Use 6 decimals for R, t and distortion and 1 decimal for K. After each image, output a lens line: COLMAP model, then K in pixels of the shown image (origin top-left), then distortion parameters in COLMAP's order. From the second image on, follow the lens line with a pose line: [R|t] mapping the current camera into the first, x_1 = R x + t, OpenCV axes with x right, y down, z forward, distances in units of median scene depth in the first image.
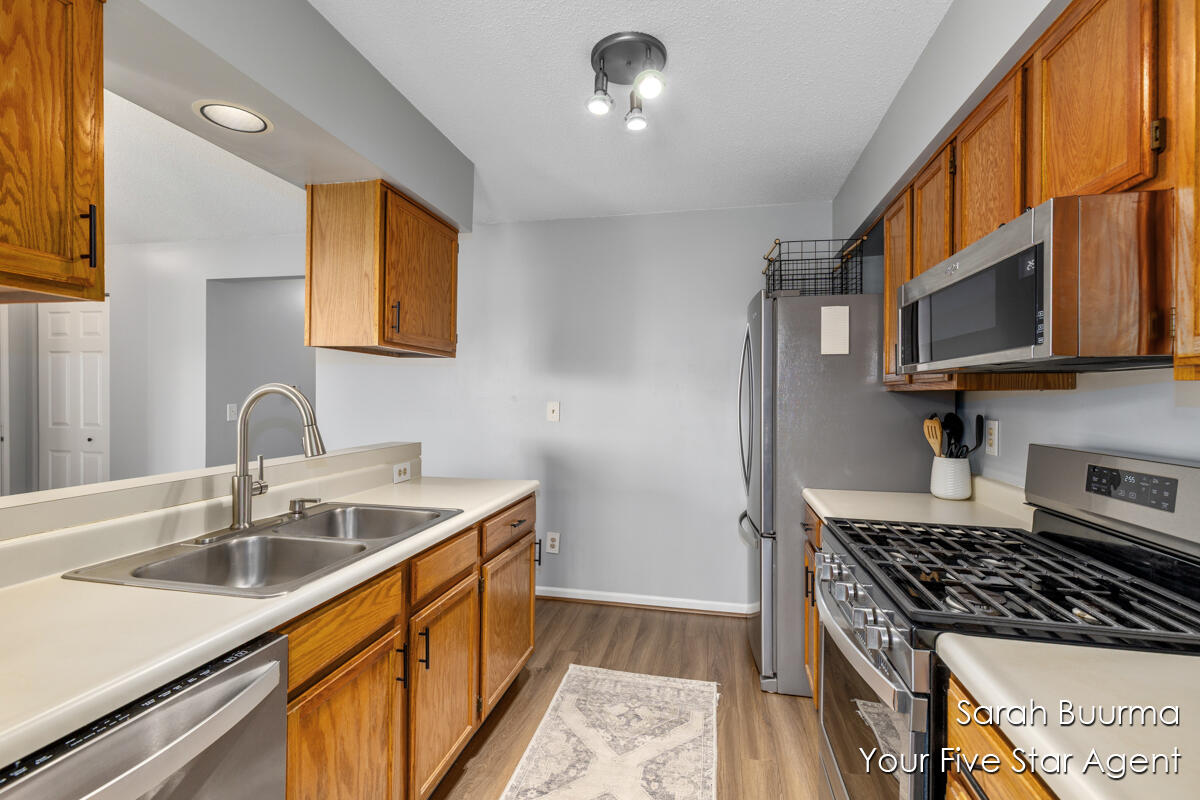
lens RADIAL K [[543.3, 0, 597.5], [0, 543.3, 398.5], [0, 0, 1]] dist [0.016122, -0.001008]
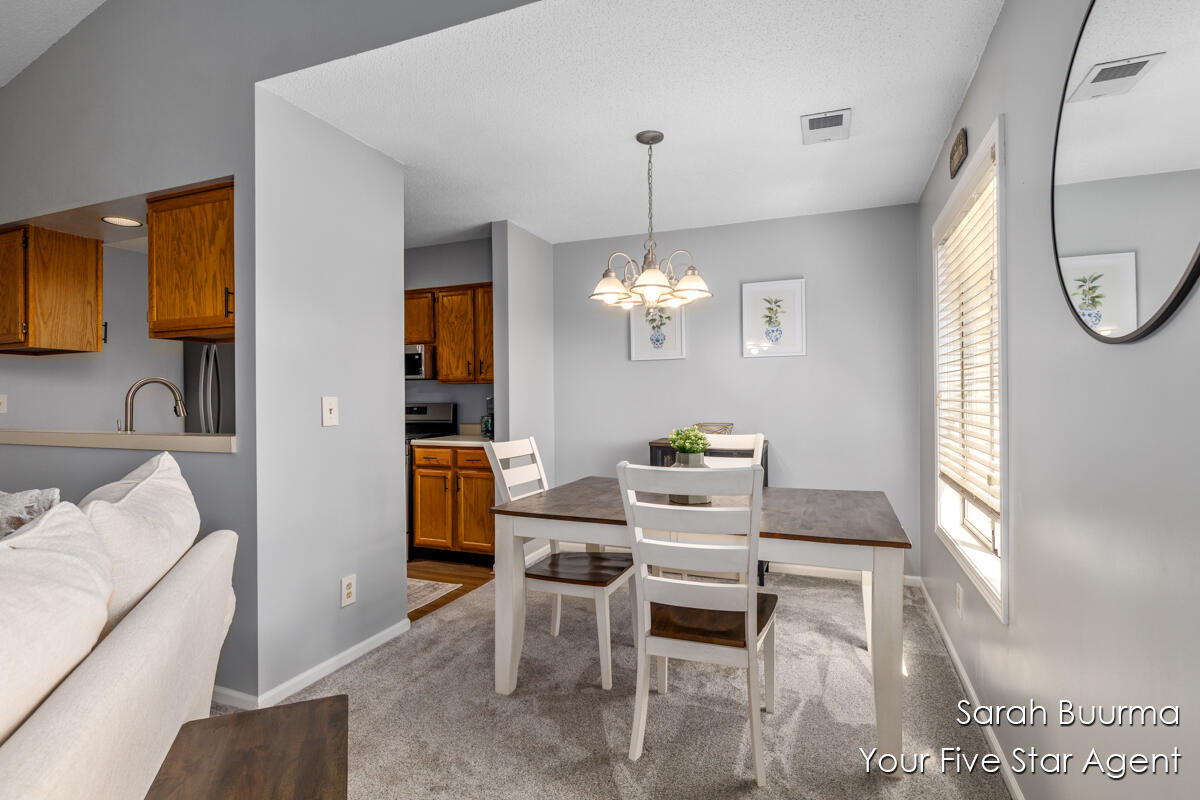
lens RADIAL K [[593.3, 0, 600.6], [0, 593.3, 394.2], [0, 0, 1]] dist [-0.002860, -0.000669]
pose [[0.171775, -0.003744, 0.985129, -1.508614], [0.012559, 0.999920, 0.001610, 0.027155], [-0.985056, 0.012096, 0.171808, -0.522636]]
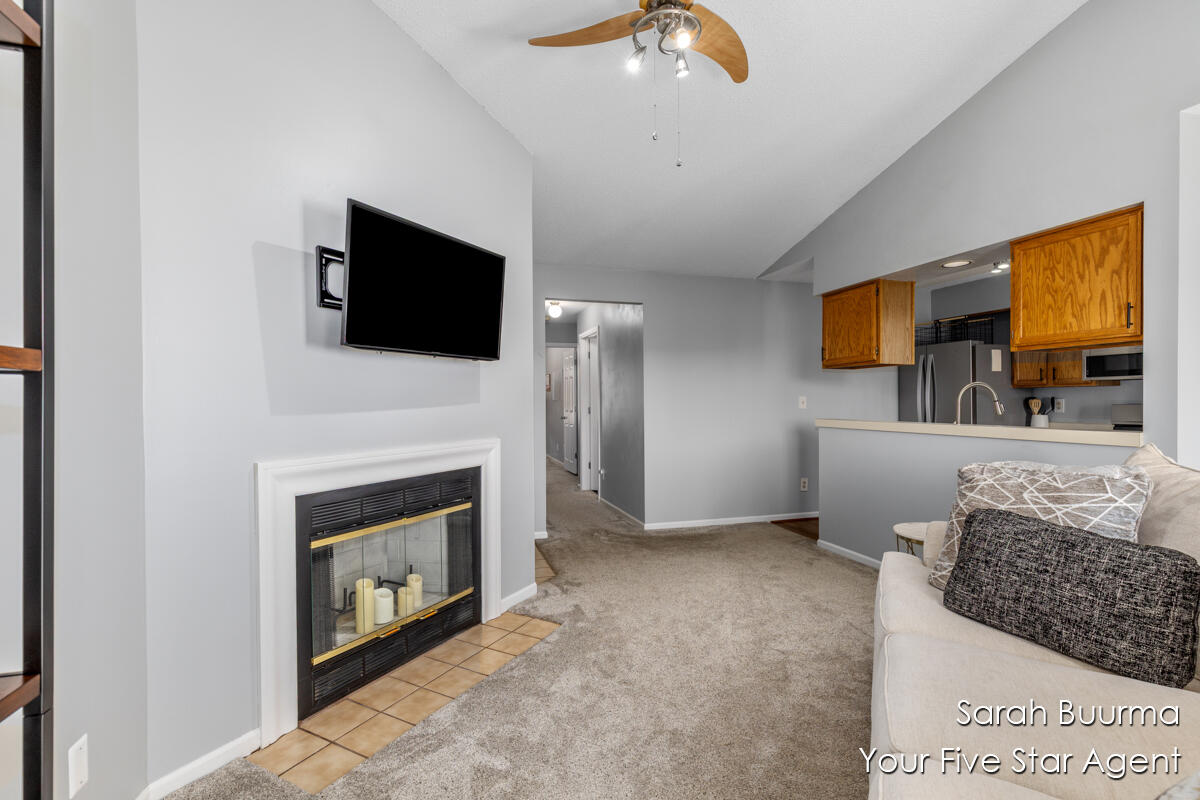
lens RADIAL K [[543.3, 0, 606.1], [0, 543.3, 403.8], [0, 0, 1]] dist [0.016122, -0.001008]
pose [[0.872392, -0.015627, 0.488557, -2.040430], [0.015134, 0.999873, 0.004959, 0.016637], [-0.488573, 0.003068, 0.872518, -0.166931]]
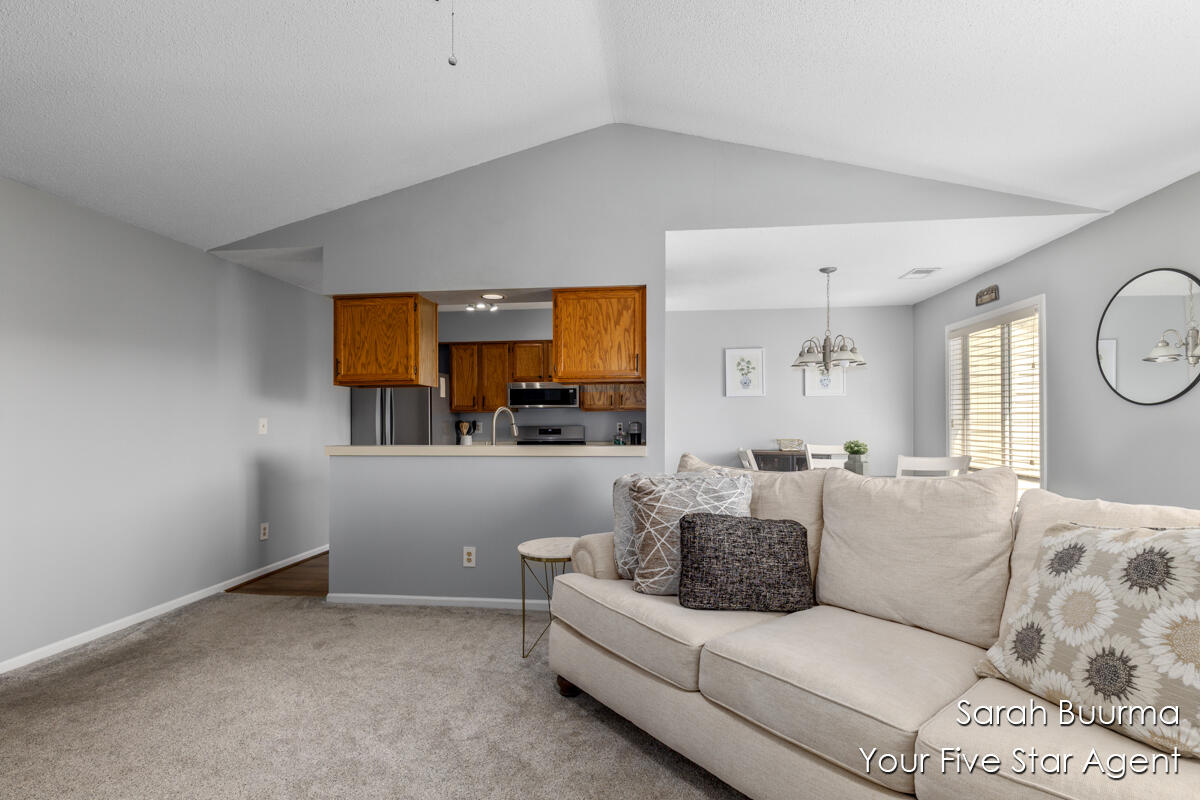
lens RADIAL K [[543.3, 0, 612.5], [0, 543.3, 418.3], [0, 0, 1]] dist [0.016122, -0.001008]
pose [[-0.093918, -0.004263, 0.995571, -2.099523], [0.007884, 0.999956, 0.005026, 0.009042], [-0.995549, 0.008321, -0.093880, 0.477986]]
